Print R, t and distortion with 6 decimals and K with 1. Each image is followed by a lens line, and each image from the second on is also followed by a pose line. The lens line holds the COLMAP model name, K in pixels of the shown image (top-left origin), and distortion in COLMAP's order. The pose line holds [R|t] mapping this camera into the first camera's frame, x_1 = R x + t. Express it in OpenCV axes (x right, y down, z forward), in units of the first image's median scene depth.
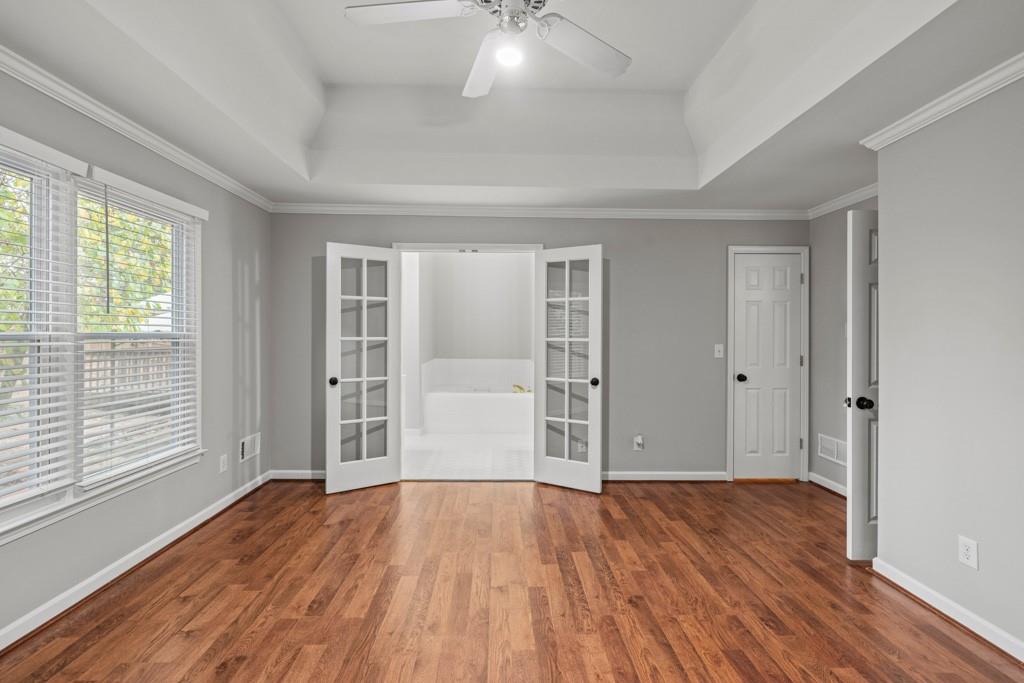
lens RADIAL K [[434.9, 0, 505.8], [0, 434.9, 331.2], [0, 0, 1]] dist [0.000693, 0.000501]
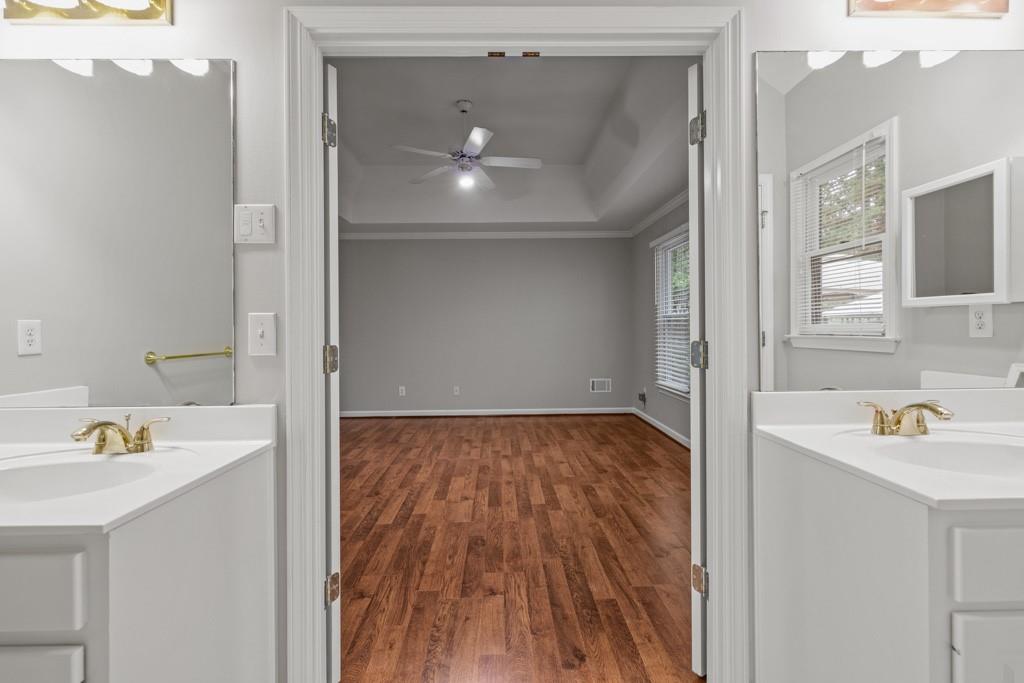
lens RADIAL K [[434.9, 0, 505.8], [0, 434.9, 331.2], [0, 0, 1]] dist [0.000693, 0.000501]
pose [[-0.999995, 0.003250, -0.000591, -0.087491], [0.003250, 0.999994, 0.001164, 0.048033], [0.000595, 0.001162, -0.999999, 1.526762]]
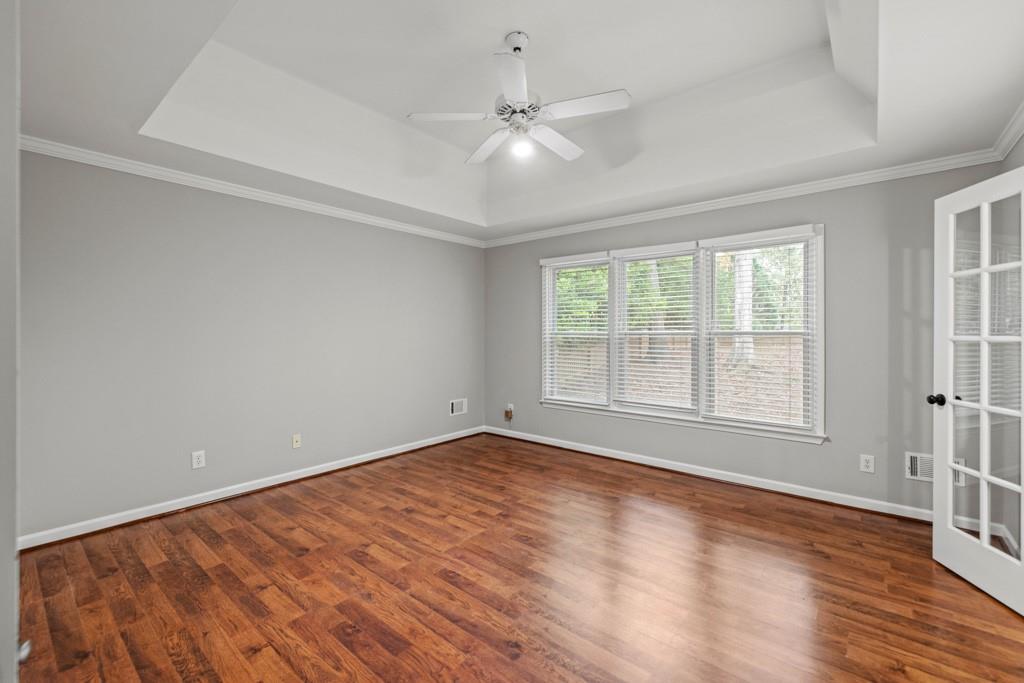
lens RADIAL K [[434.9, 0, 505.8], [0, 434.9, 331.2], [0, 0, 1]] dist [0.000693, 0.000501]
pose [[-0.660209, -0.008909, -0.751029, 0.583777], [-0.000450, 0.999934, -0.011466, 0.015679], [0.751082, -0.007232, -0.660170, 0.960754]]
